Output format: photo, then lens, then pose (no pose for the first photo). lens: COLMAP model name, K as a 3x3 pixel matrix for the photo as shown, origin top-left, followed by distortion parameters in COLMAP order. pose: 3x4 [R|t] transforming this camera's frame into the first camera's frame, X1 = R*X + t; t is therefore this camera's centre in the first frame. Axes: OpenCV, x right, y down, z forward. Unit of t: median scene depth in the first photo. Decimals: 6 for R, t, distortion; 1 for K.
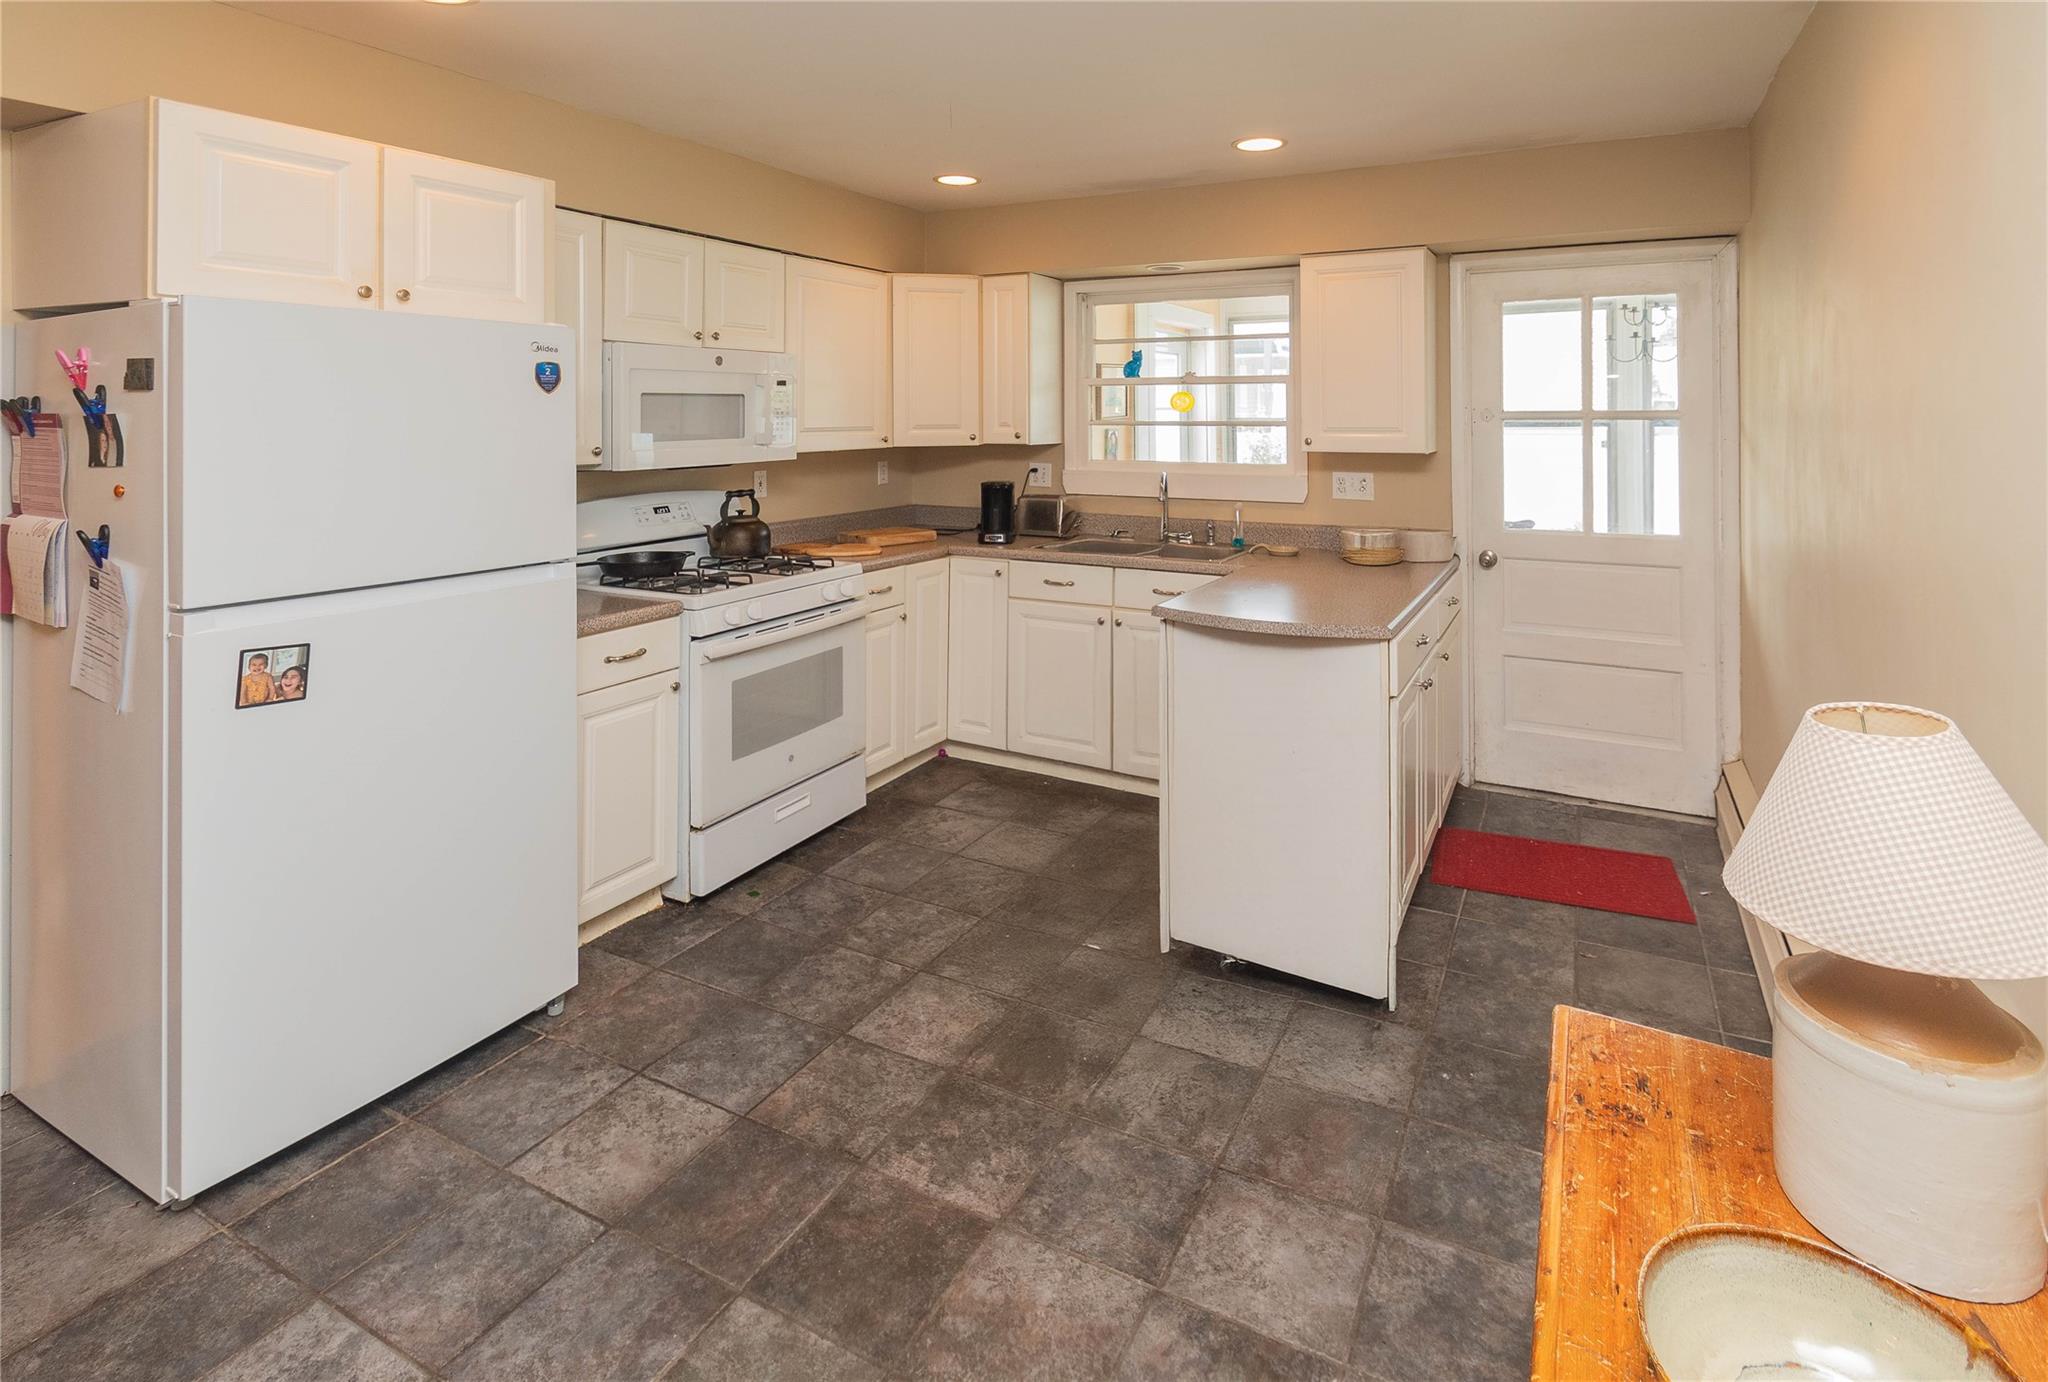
lens RADIAL K [[960.2, 0, 1018.8], [0, 960.2, 711.8], [0, 0, 1]] dist [0.001990, 0.000478]
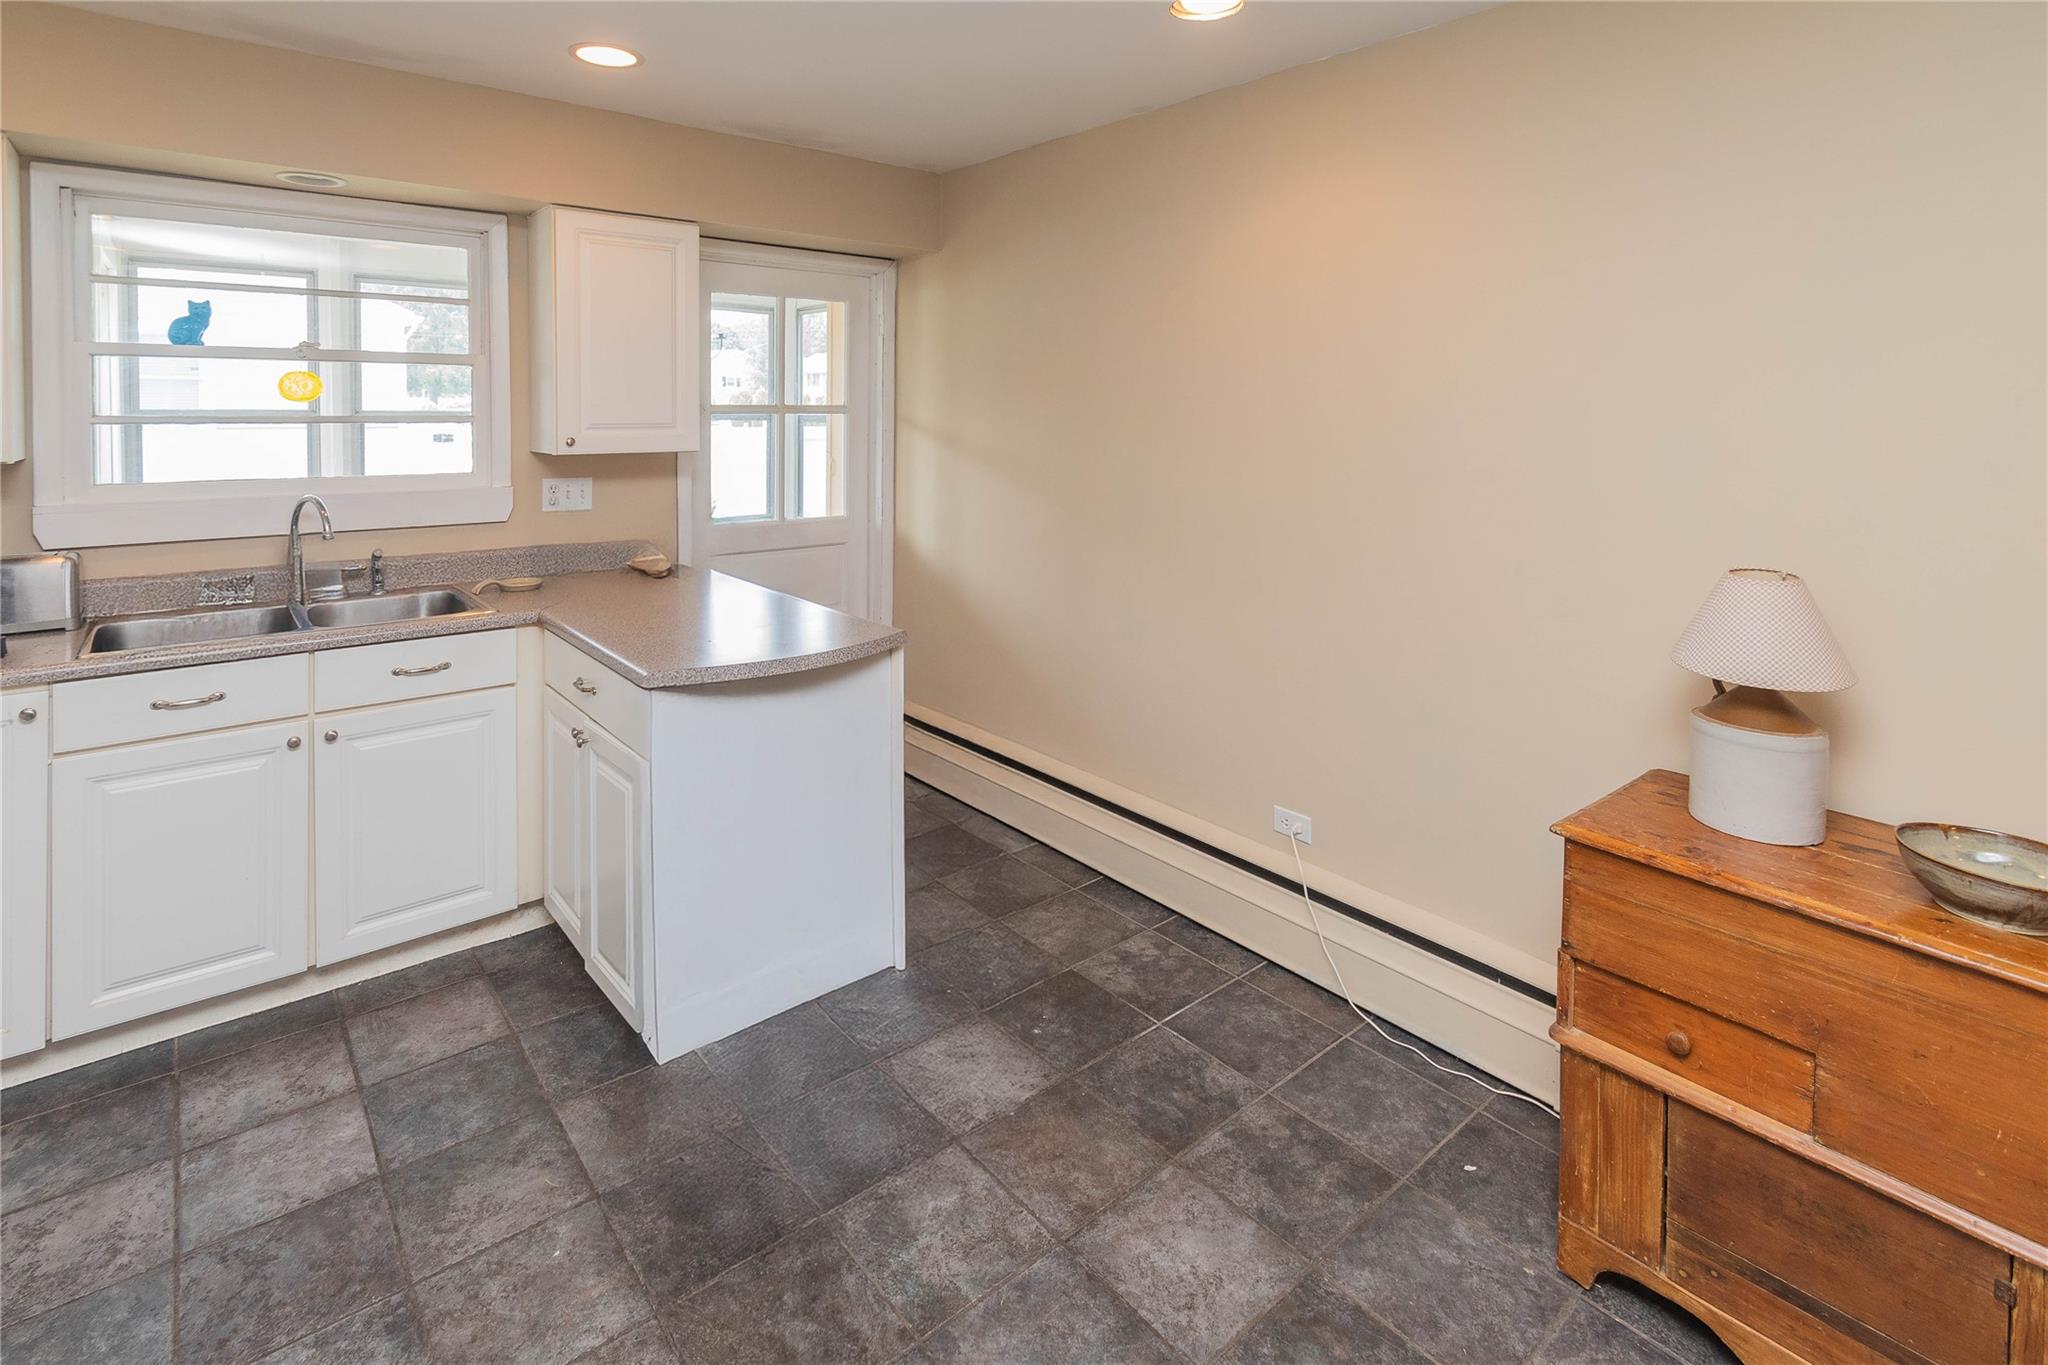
lens RADIAL K [[1019.3, 0, 1024.0], [0, 1019.3, 682.5], [0, 0, 1]] dist [0.016589, 0.000239]
pose [[0.368980, -0.237454, 0.898593, -0.523039], [0.271603, 0.952160, 0.140084, -0.160151], [-0.888868, 0.192373, 0.415821, 0.520983]]
